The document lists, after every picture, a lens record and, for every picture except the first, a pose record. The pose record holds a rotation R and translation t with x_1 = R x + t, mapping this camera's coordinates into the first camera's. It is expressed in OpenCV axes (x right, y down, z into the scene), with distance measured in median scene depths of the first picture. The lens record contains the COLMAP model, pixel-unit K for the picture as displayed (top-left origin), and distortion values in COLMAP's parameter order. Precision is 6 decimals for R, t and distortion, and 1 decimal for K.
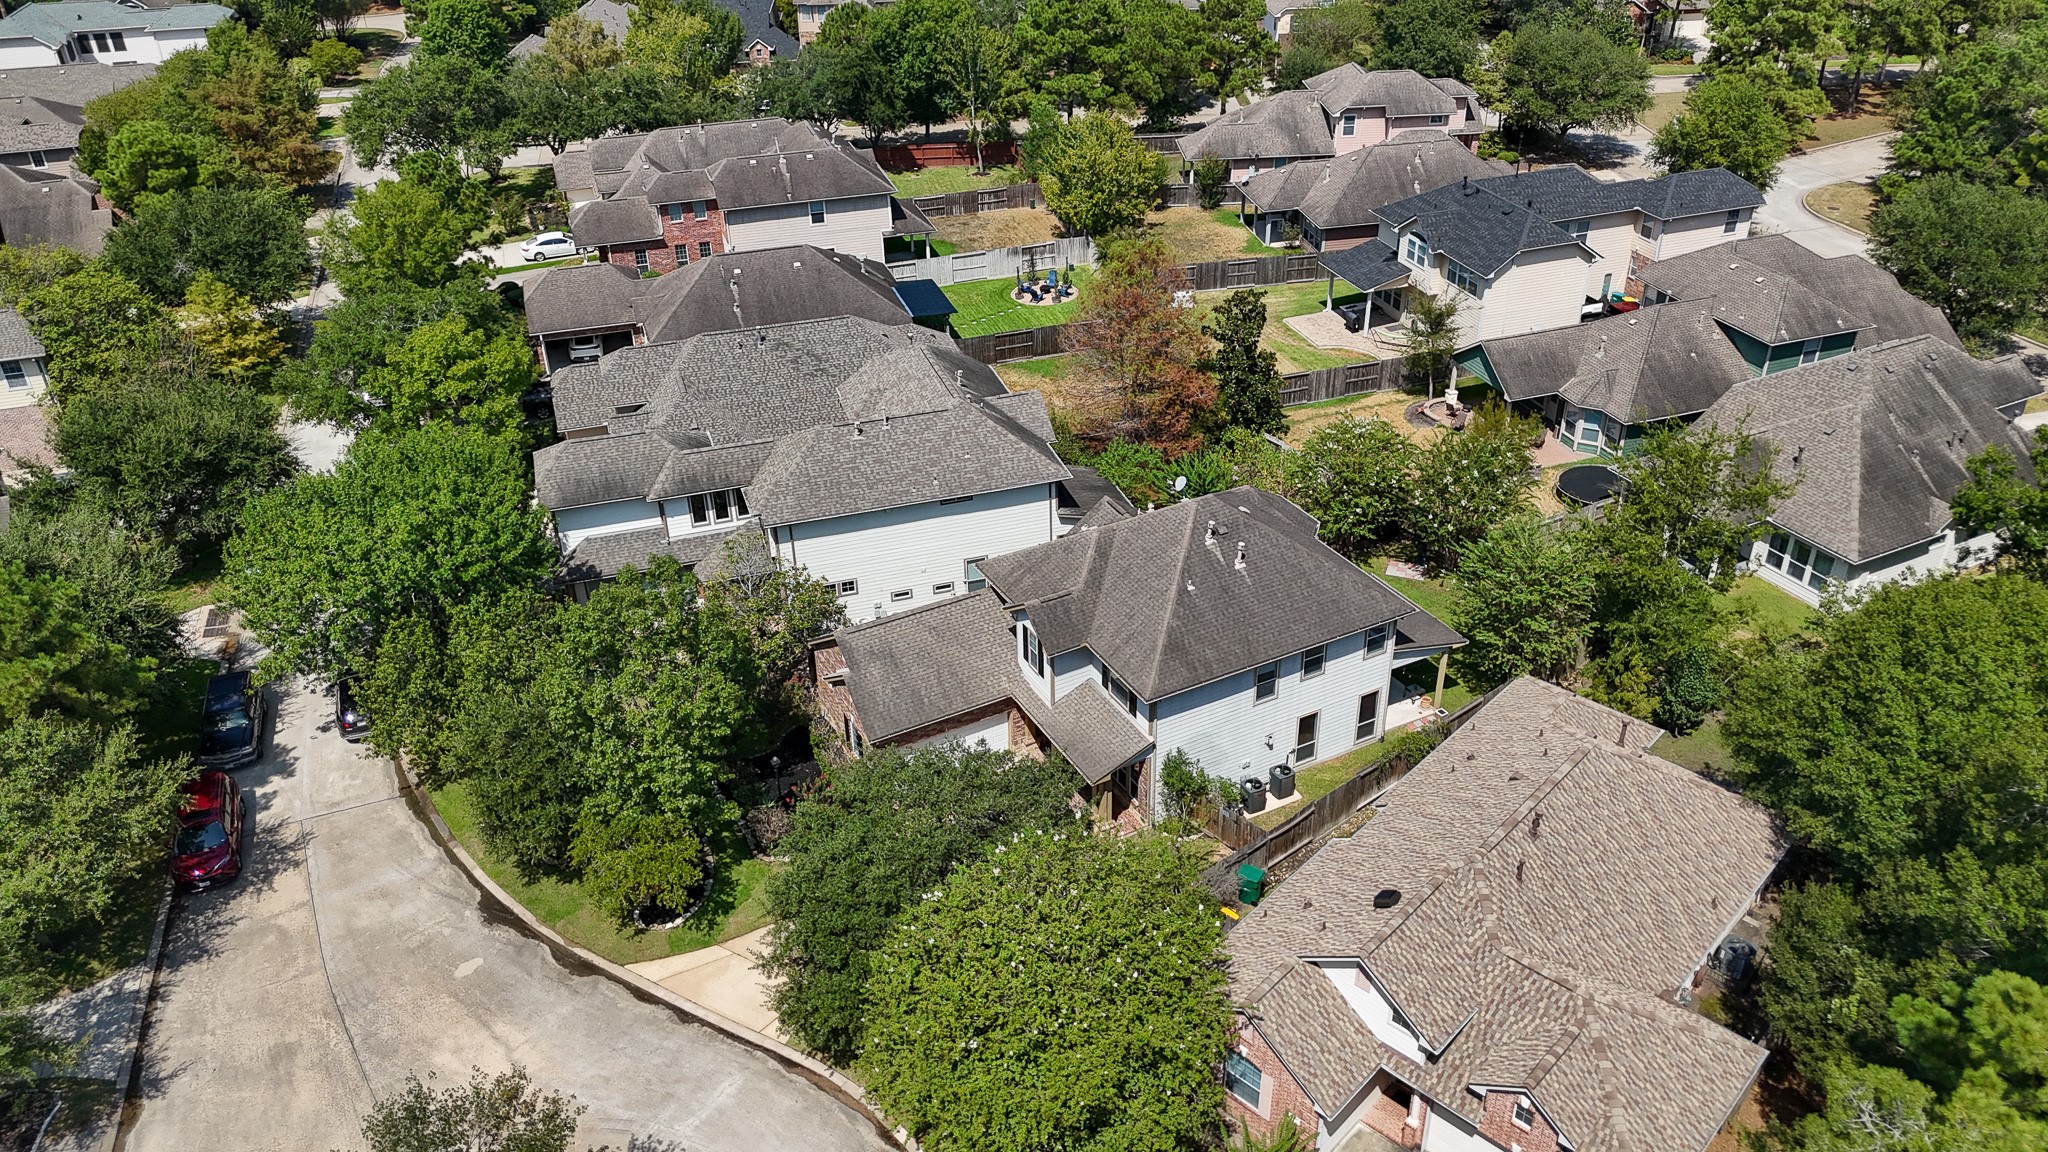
lens RADIAL K [[1503.6, 0, 1032.9], [0, 1503.6, 580.0], [0, 0, 1]] dist [0.062870, -0.054619]
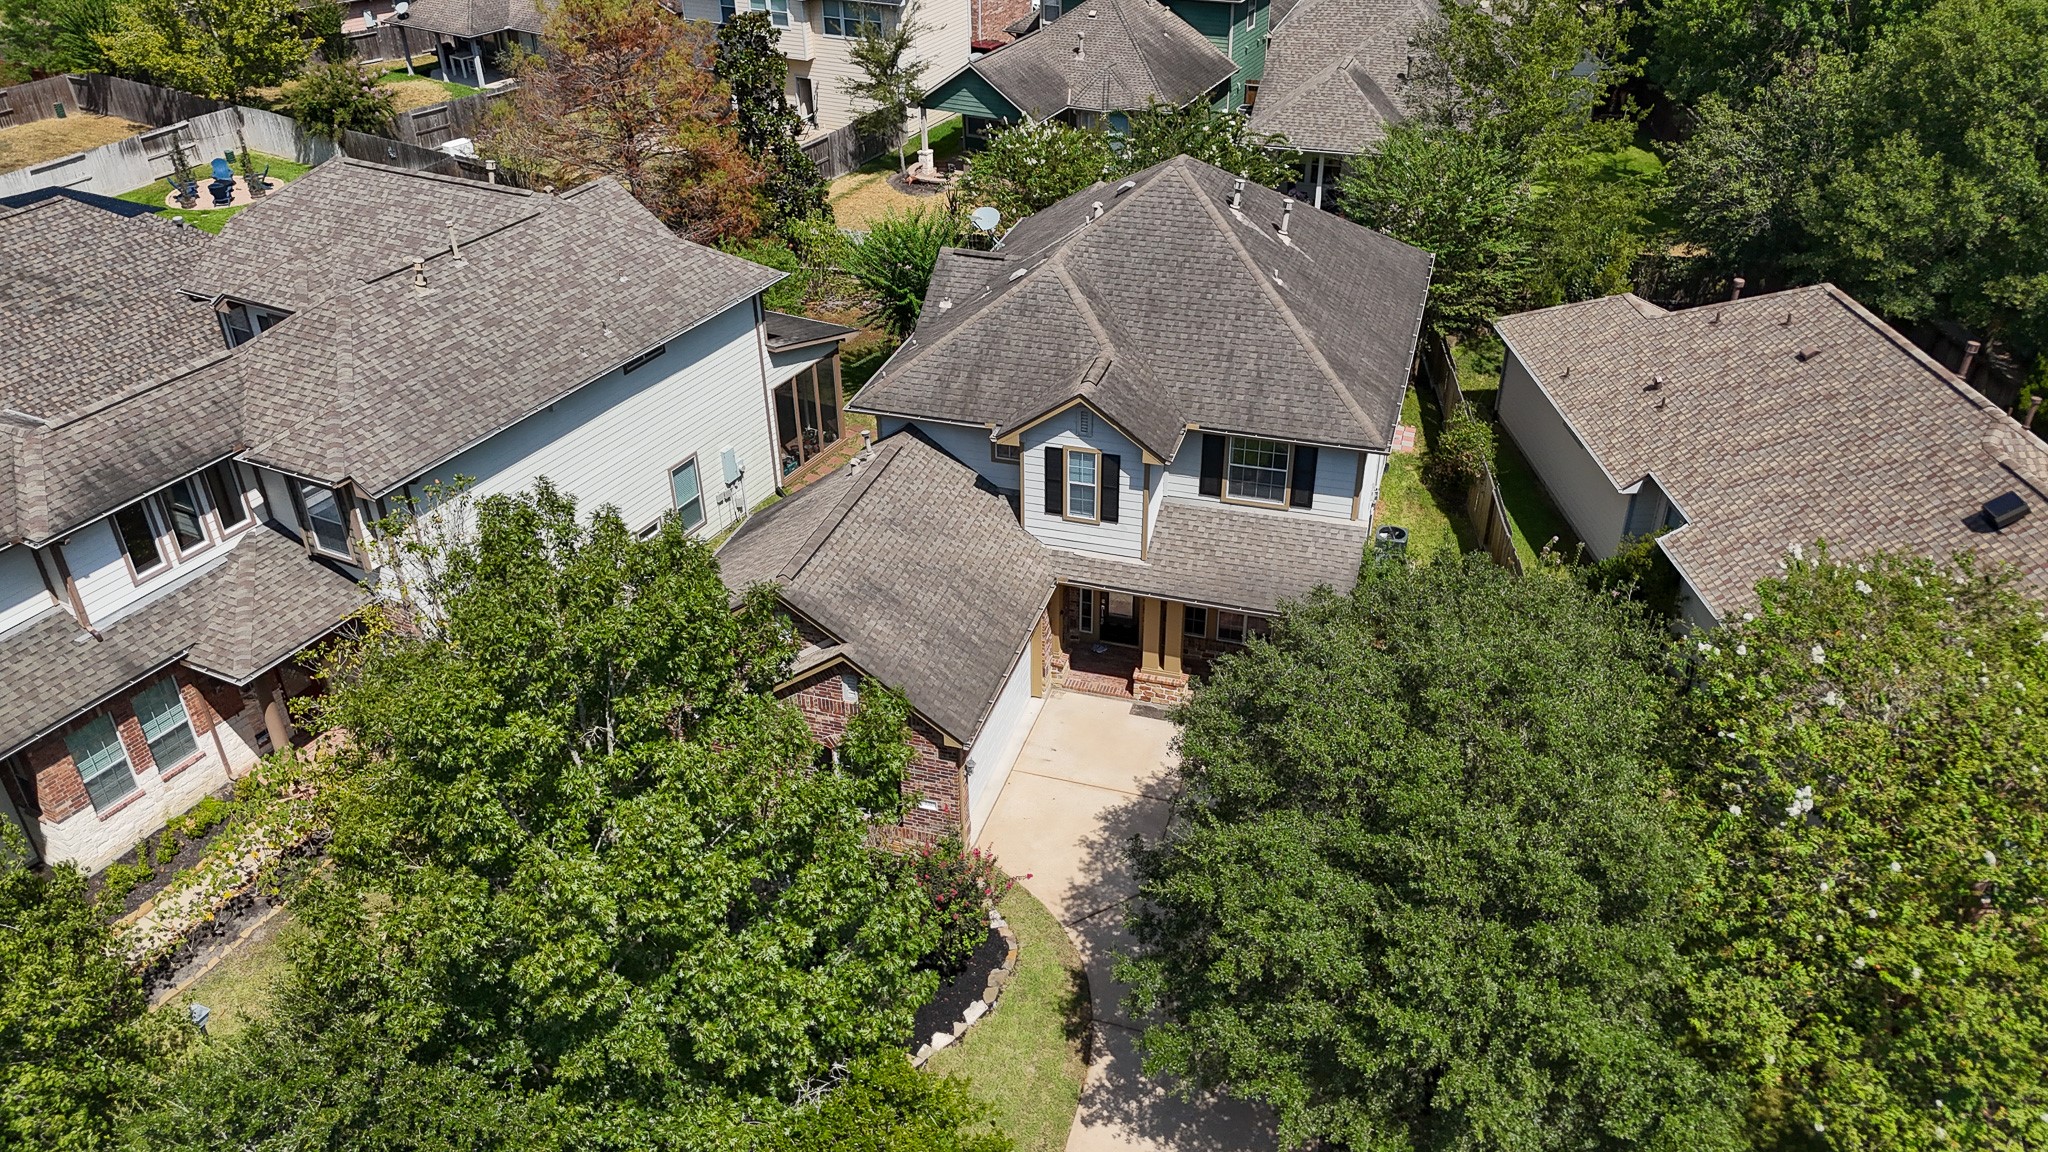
lens RADIAL K [[1503.6, 0, 1032.9], [0, 1503.6, 580.0], [0, 0, 1]] dist [0.062870, -0.054619]
pose [[0.722485, -0.366038, 0.586543, -0.297929], [0.363960, 0.922650, 0.127475, 0.002130], [-0.587834, 0.121379, 0.799824, 0.489739]]
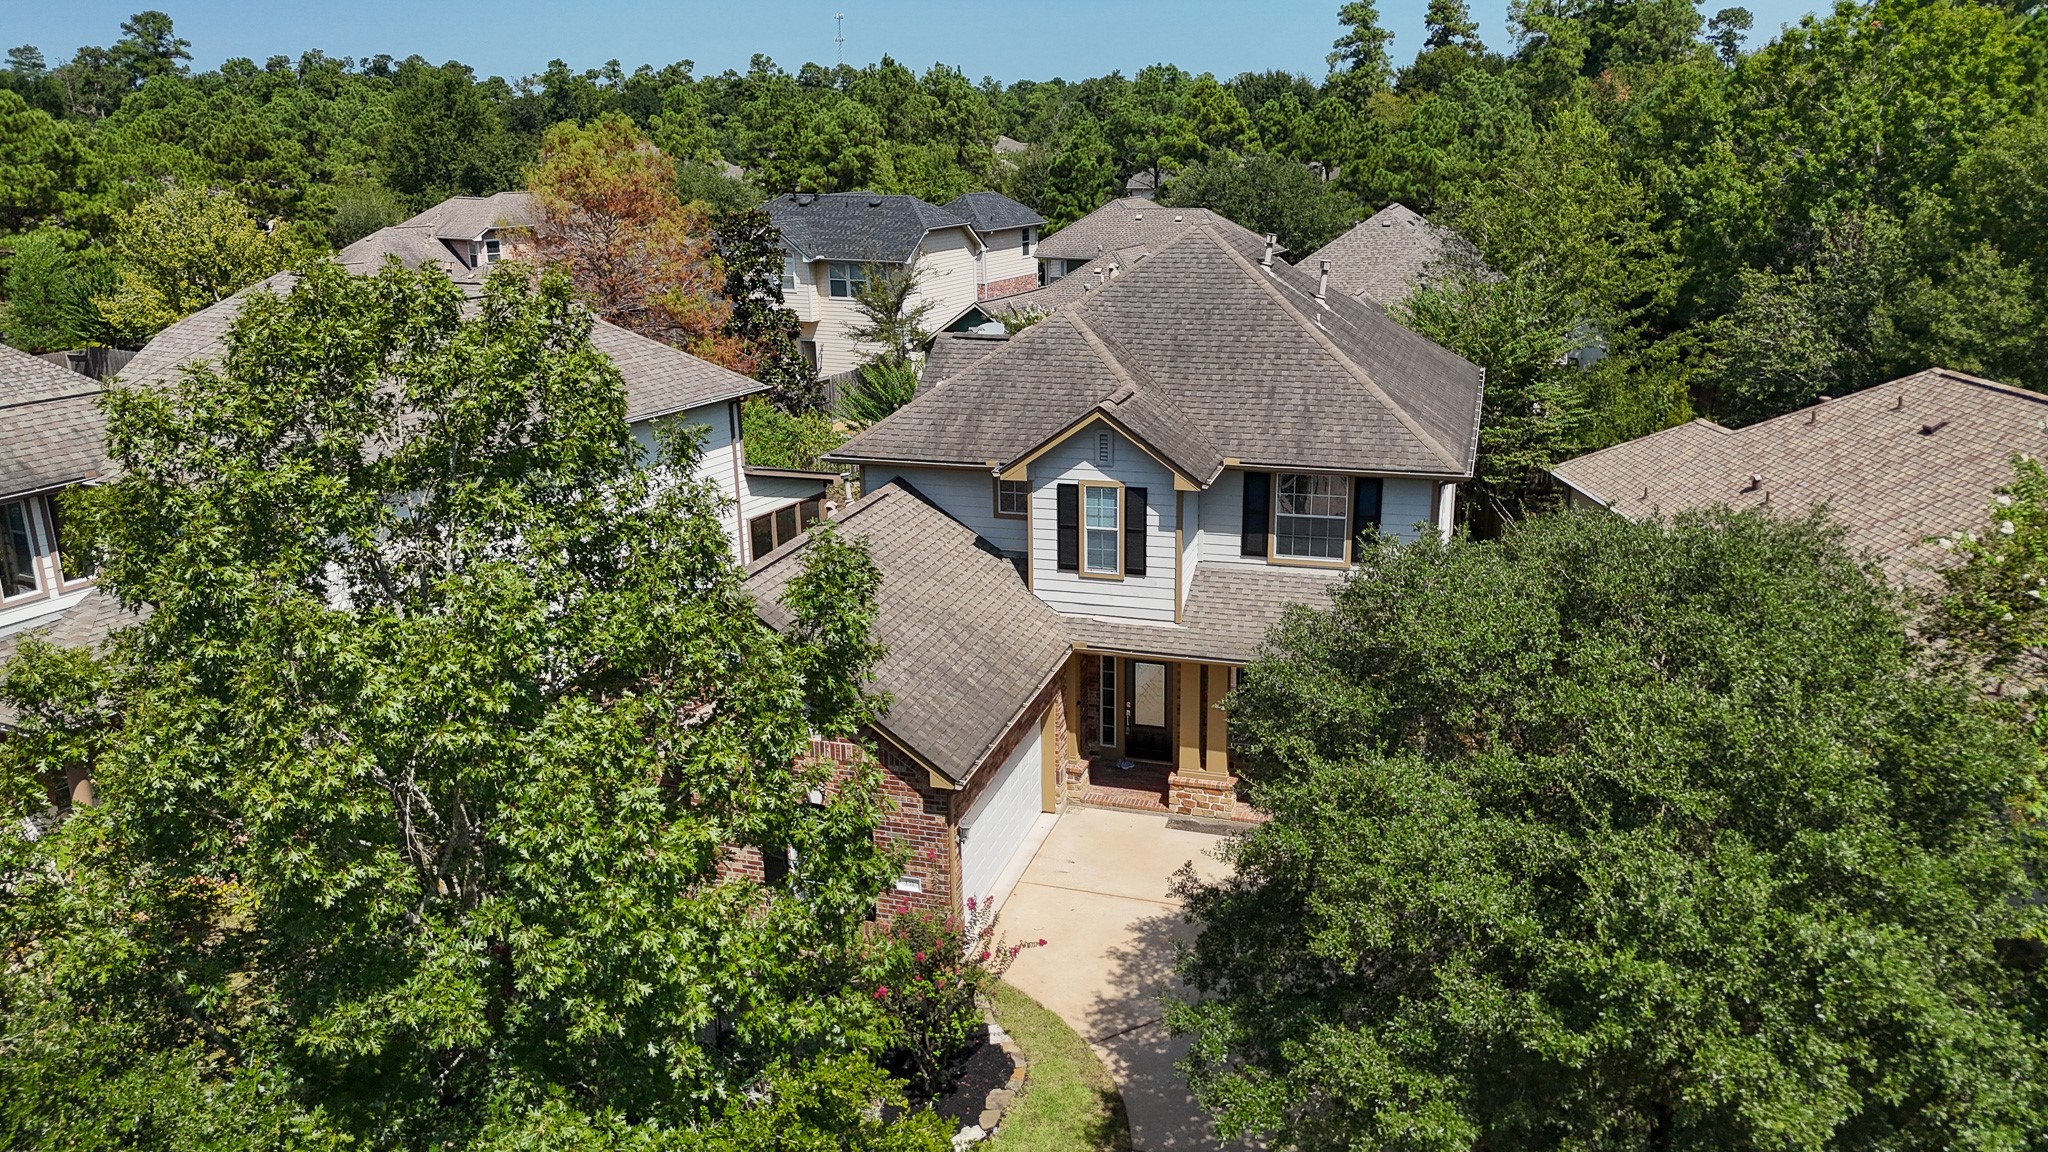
lens RADIAL K [[1503.6, 0, 1032.9], [0, 1503.6, 580.0], [0, 0, 1]] dist [0.062870, -0.054619]
pose [[0.723735, -0.201065, 0.660136, -0.275363], [0.368555, 0.921375, -0.123429, 0.094250], [-0.583416, 0.332627, 0.740935, 0.576872]]
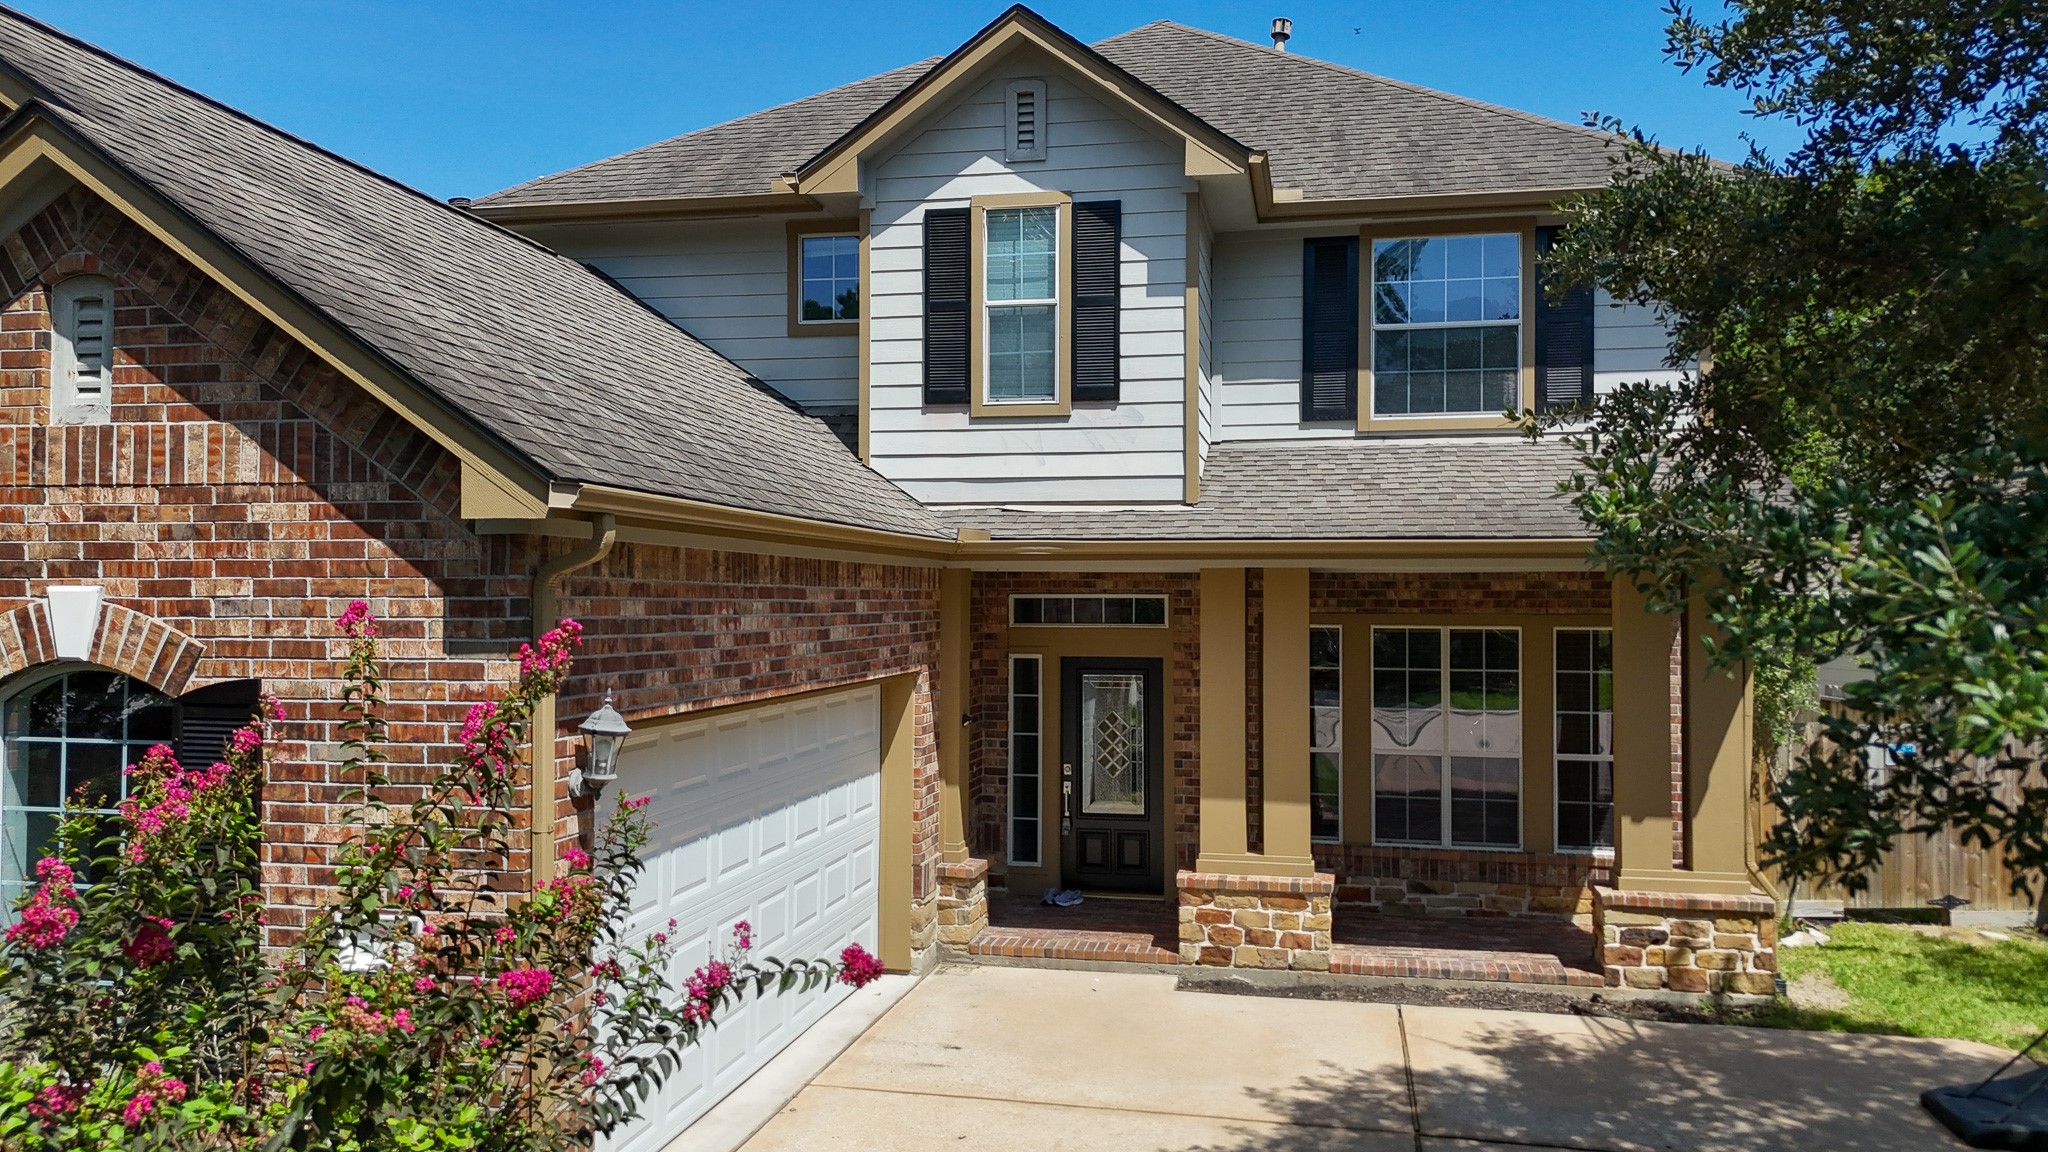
lens RADIAL K [[1473.4, 0, 1032.8], [0, 1473.4, 610.6], [0, 0, 1]] dist [0.053110, -0.091473]
pose [[0.648463, 0.008998, 0.761193, -0.133244], [0.391671, 0.853479, -0.343755, 0.132751], [-0.652756, 0.521050, 0.549925, 0.774413]]
